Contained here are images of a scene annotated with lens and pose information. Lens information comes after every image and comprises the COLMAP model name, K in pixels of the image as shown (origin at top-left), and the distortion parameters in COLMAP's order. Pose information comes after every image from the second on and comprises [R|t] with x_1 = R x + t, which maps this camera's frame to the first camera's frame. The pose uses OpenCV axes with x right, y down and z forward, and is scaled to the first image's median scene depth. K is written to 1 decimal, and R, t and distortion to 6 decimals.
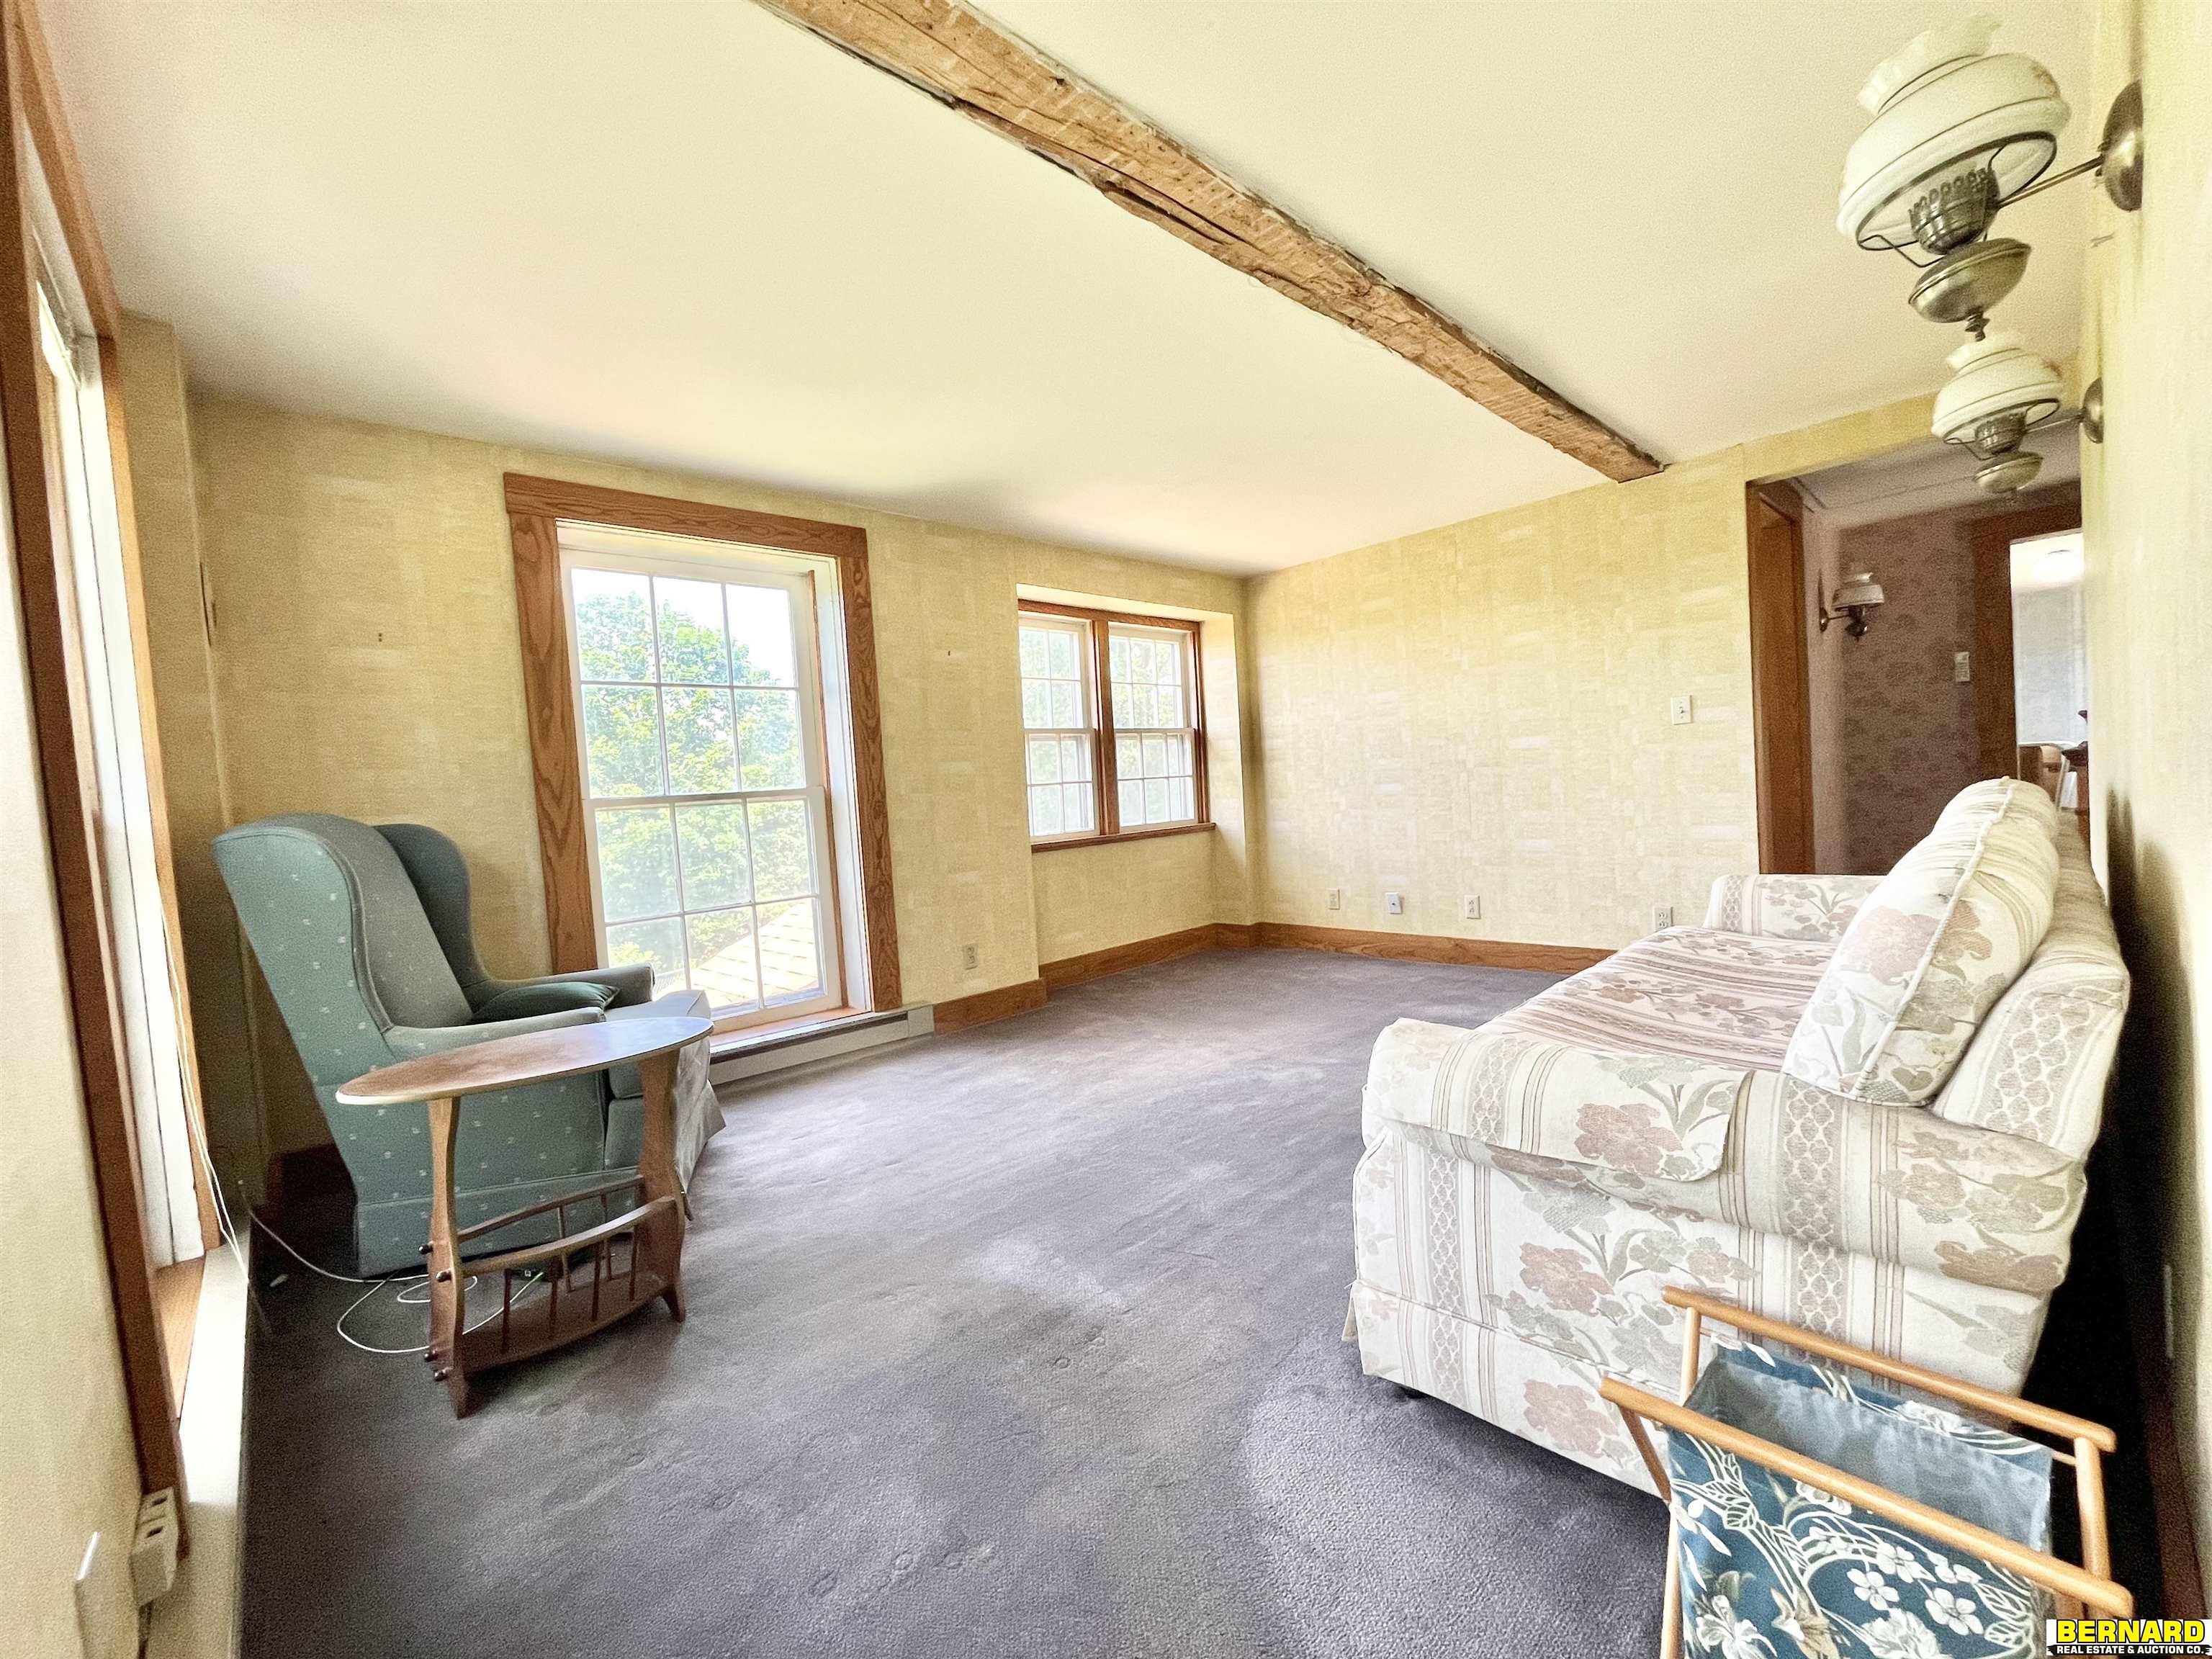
lens RADIAL K [[892.0, 0, 1102.7], [0, 892.0, 830.3], [0, 0, 1]] dist [-0.002888, -0.000683]
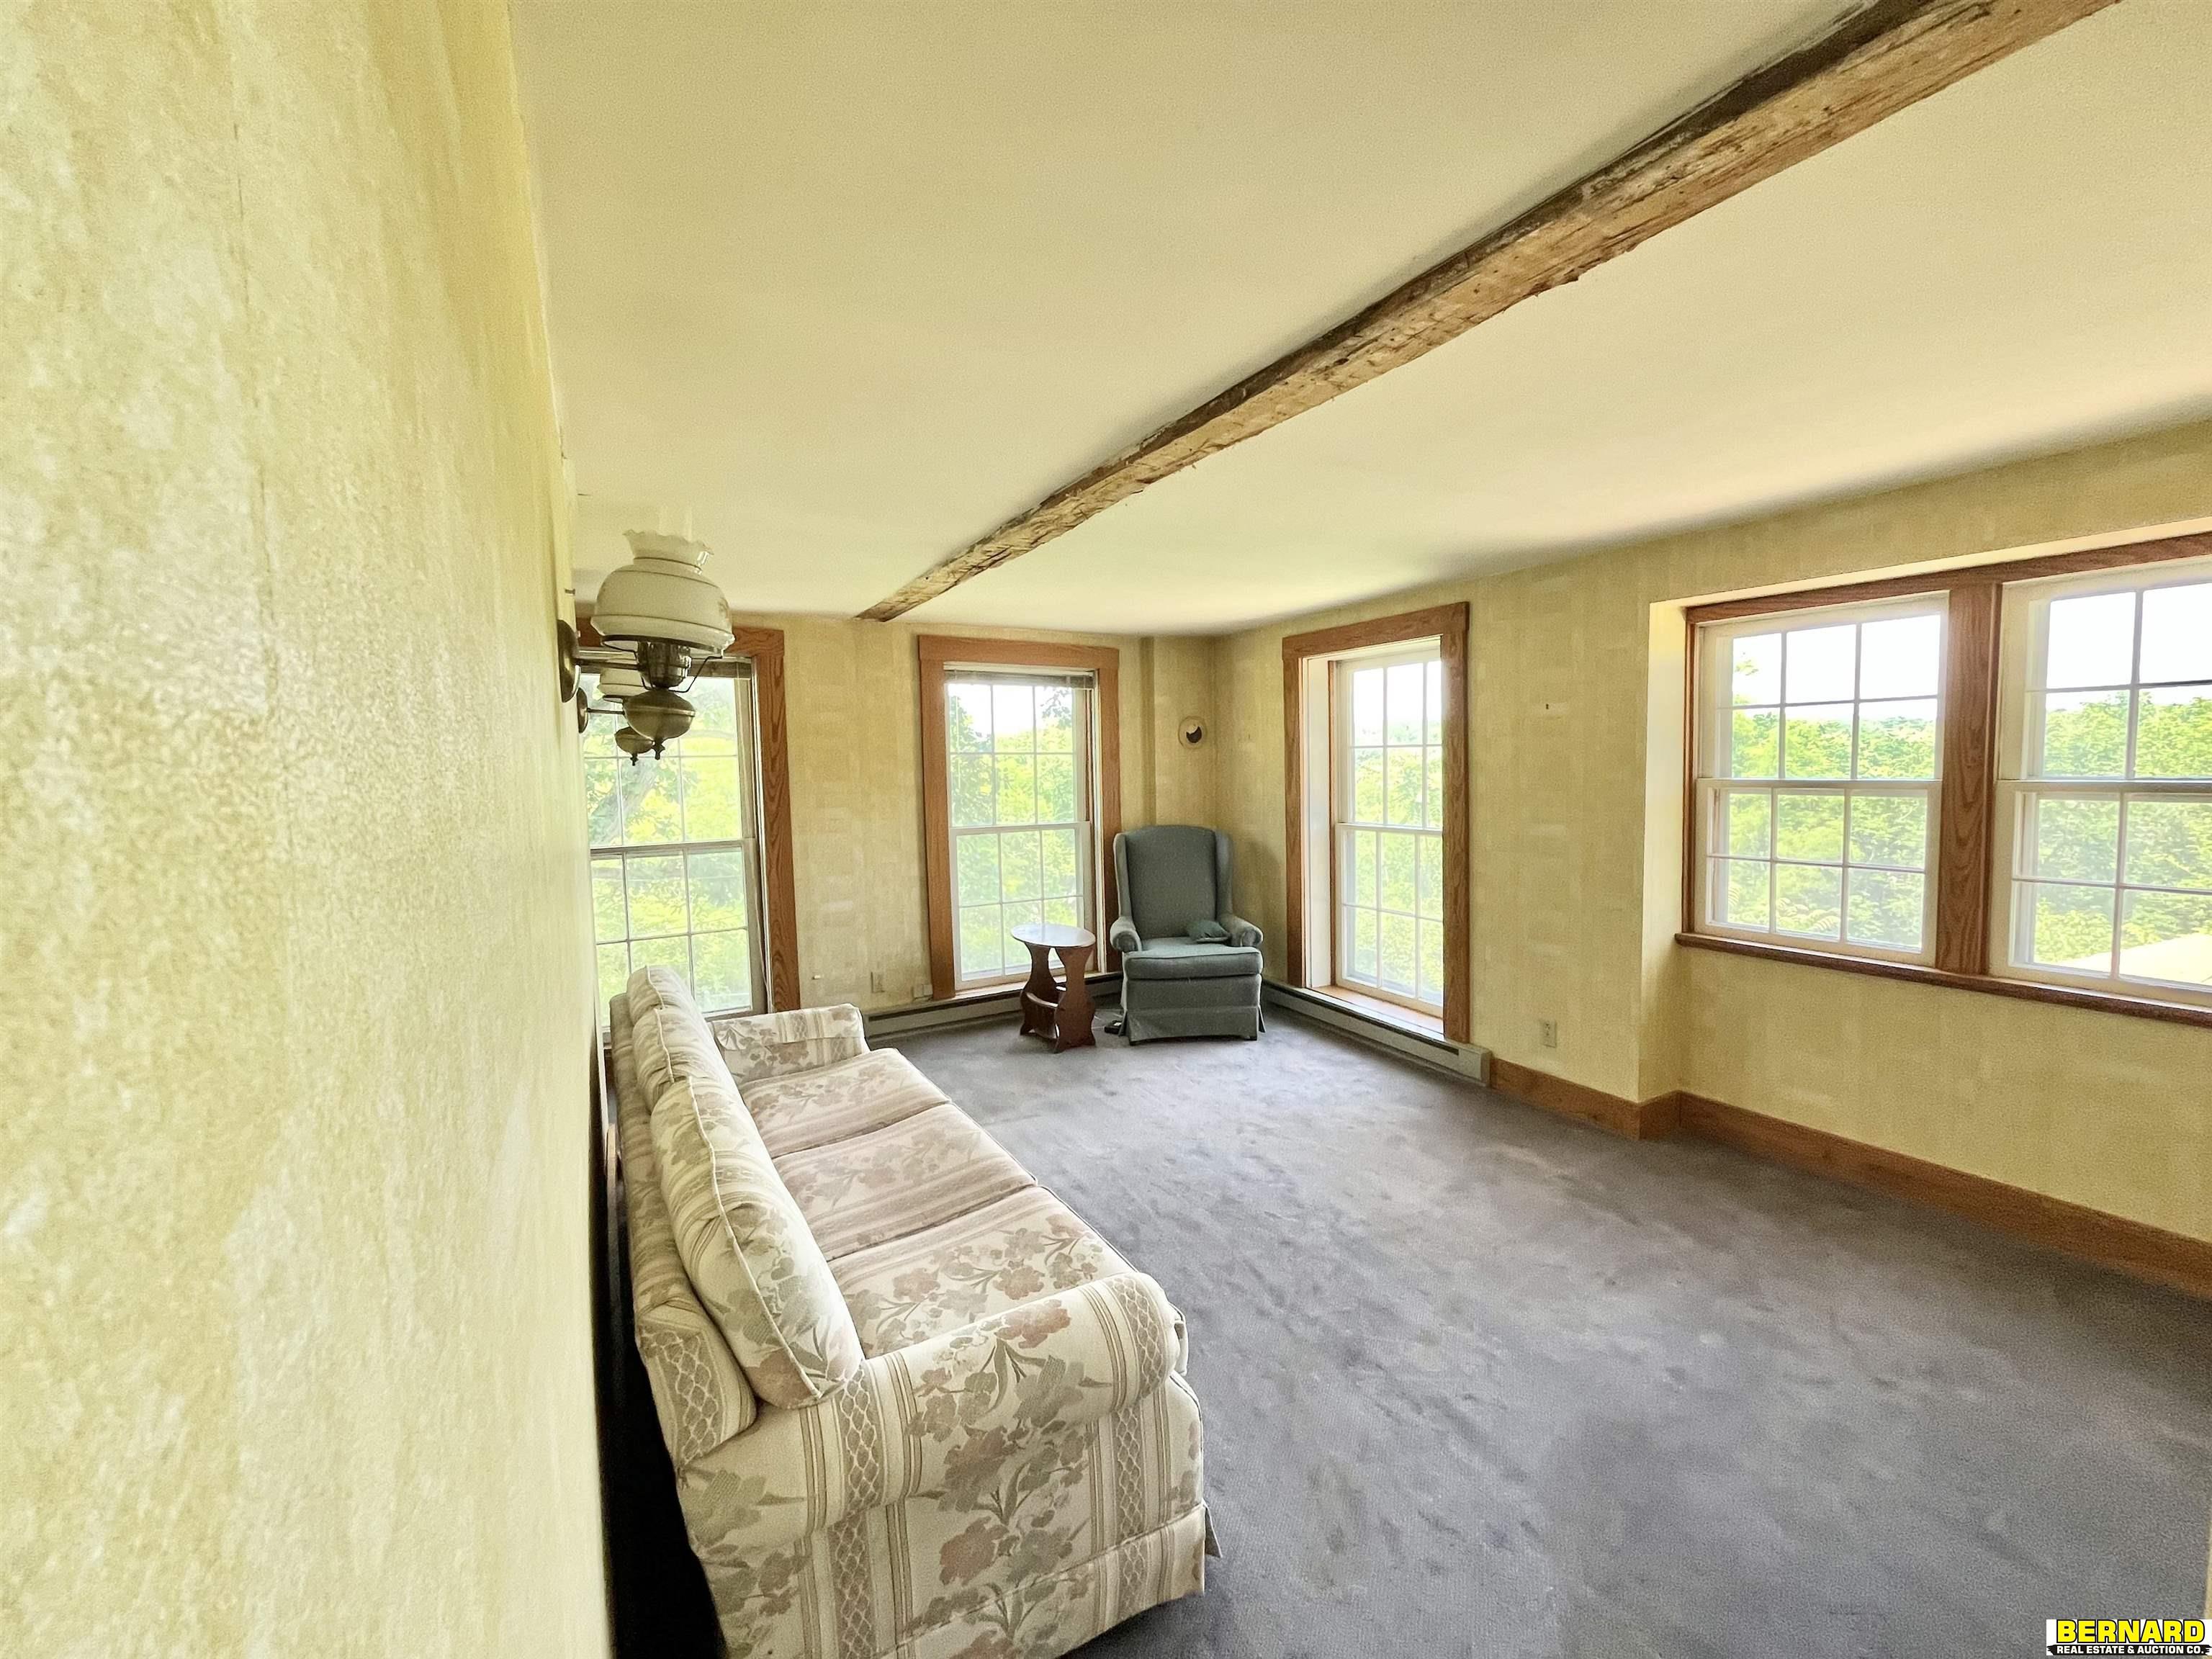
lens RADIAL K [[892.0, 0, 1102.7], [0, 892.0, 830.3], [0, 0, 1]] dist [-0.002888, -0.000683]
pose [[-0.236260, 0.146984, -0.960509, 0.868744], [-0.007460, 0.988190, 0.153055, -0.217735], [0.971661, 0.043326, -0.232373, 0.800893]]
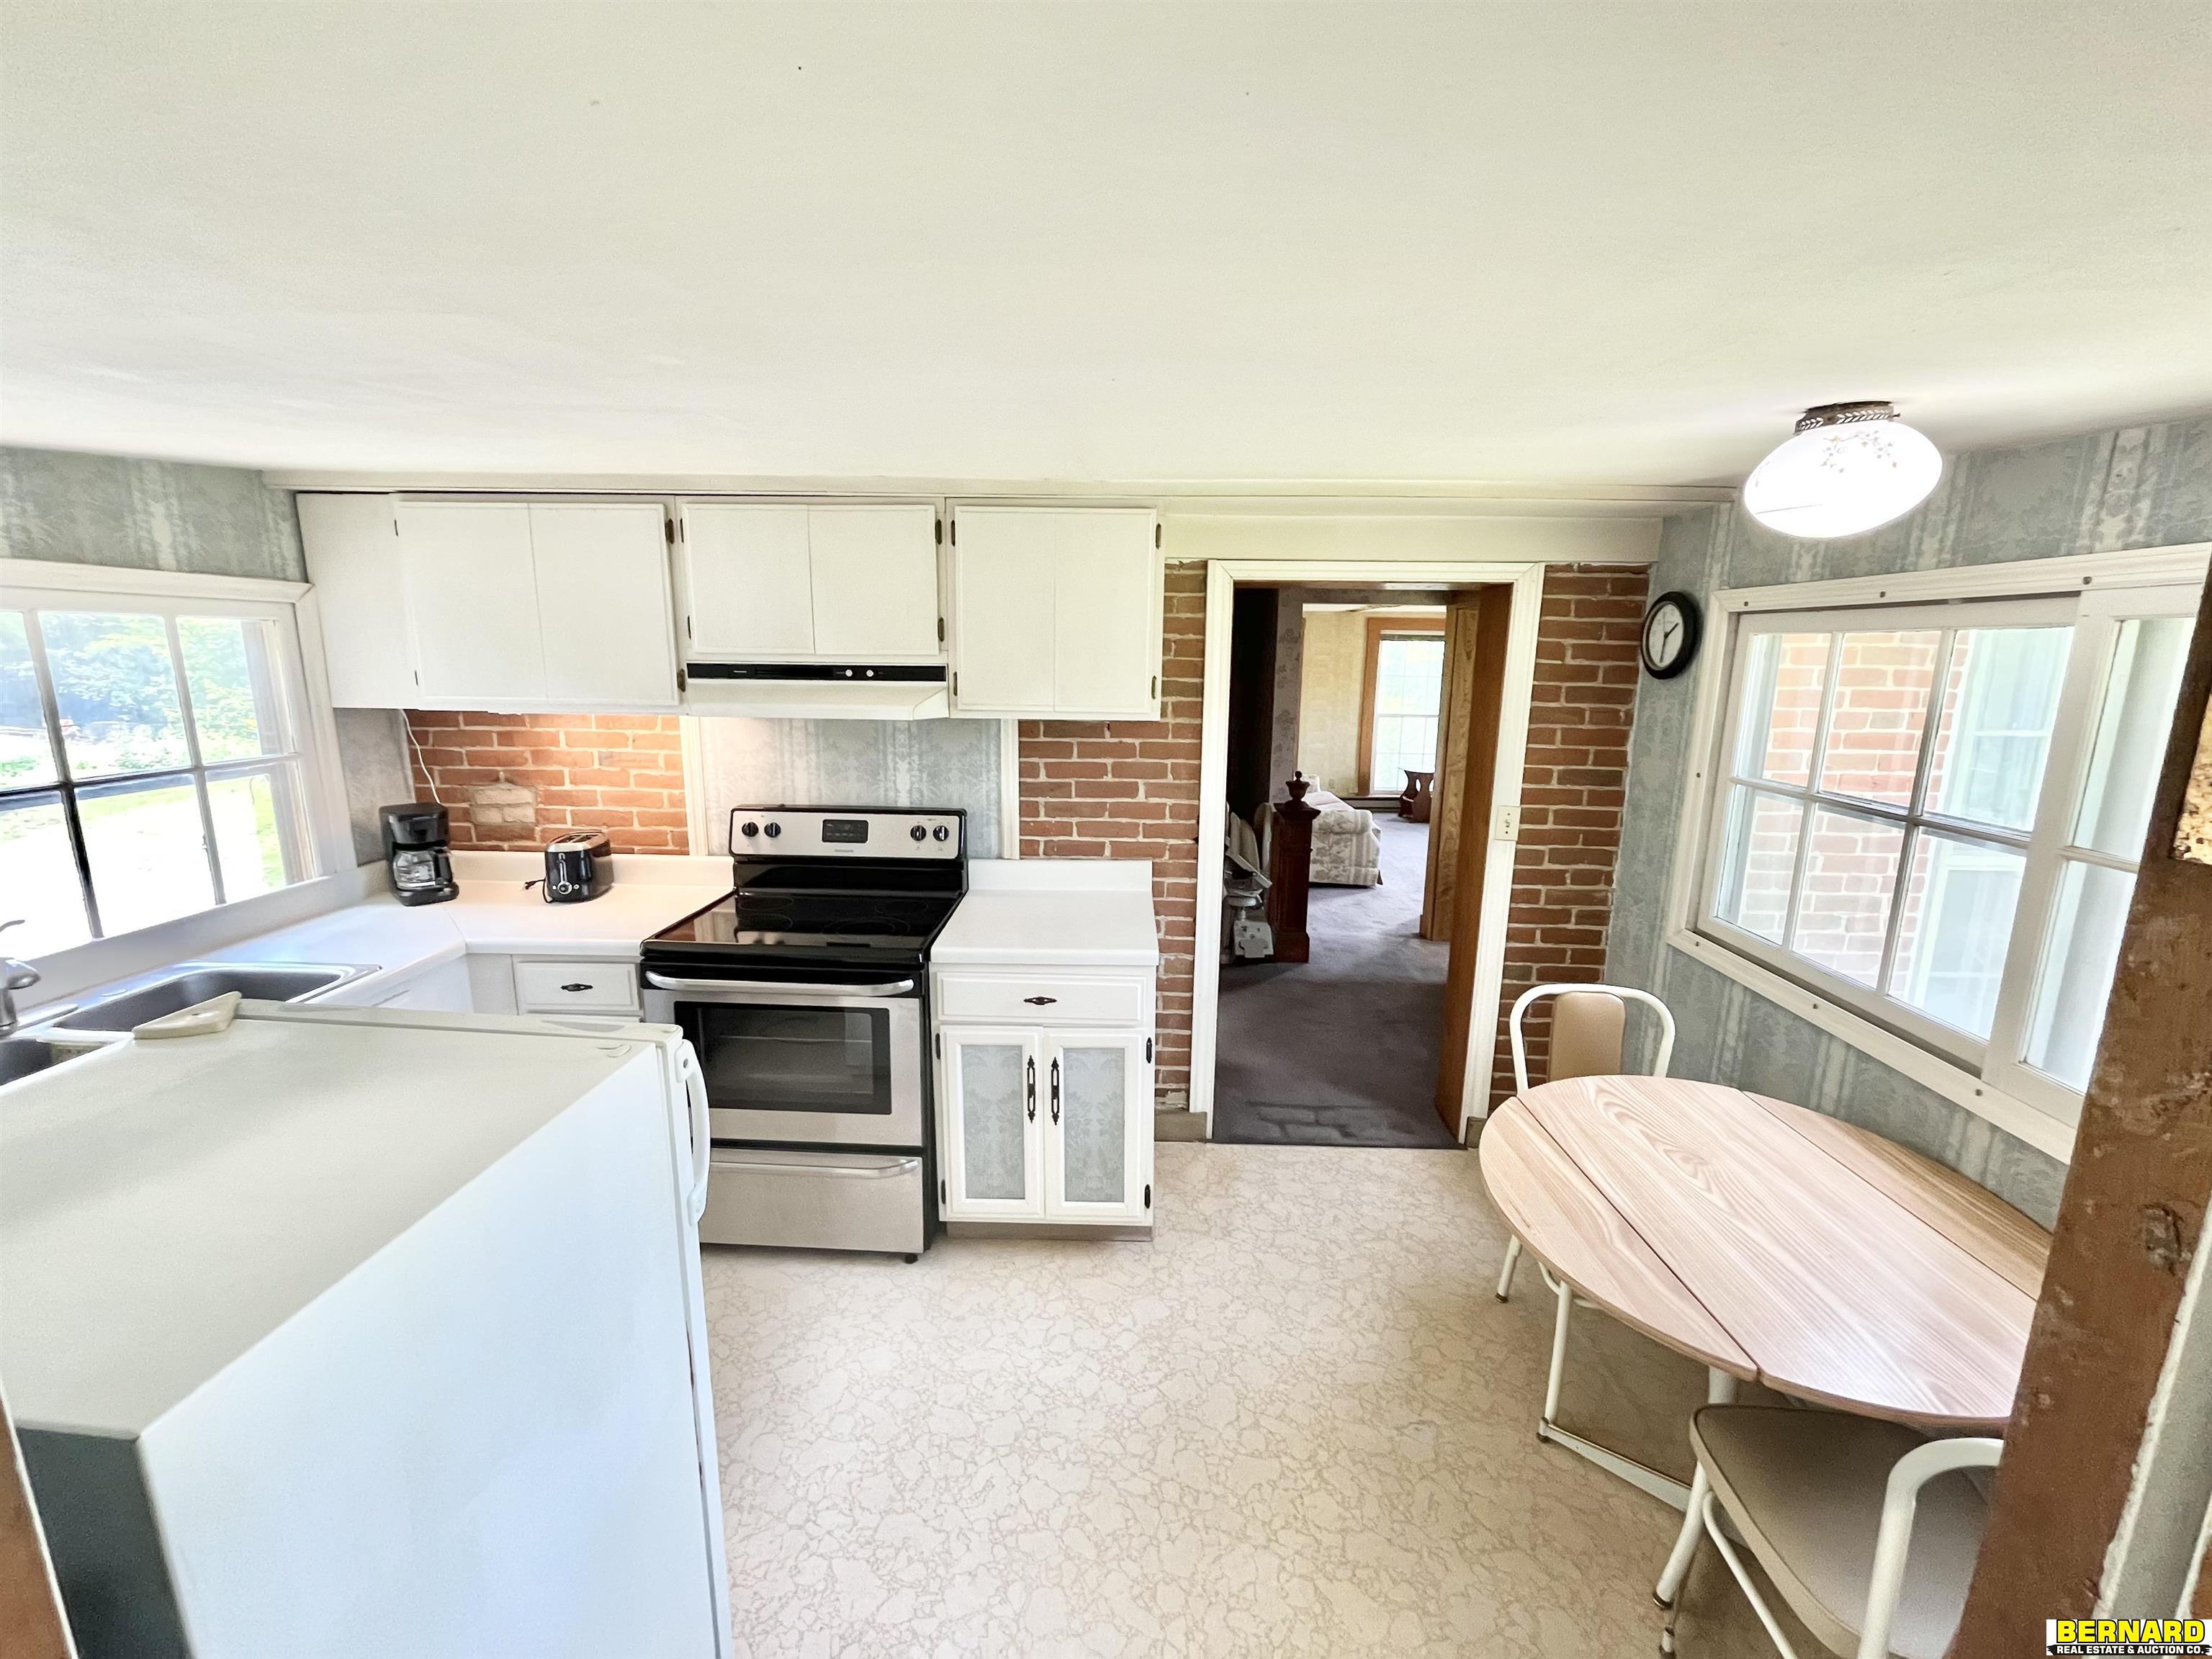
lens RADIAL K [[892.0, 0, 1102.7], [0, 892.0, 830.3], [0, 0, 1]] dist [-0.002888, -0.000683]
pose [[-0.709543, 0.199149, -0.675935, 2.072488], [0.007949, 0.961434, 0.274920, -0.413423], [0.704617, 0.189694, -0.683762, 1.568691]]
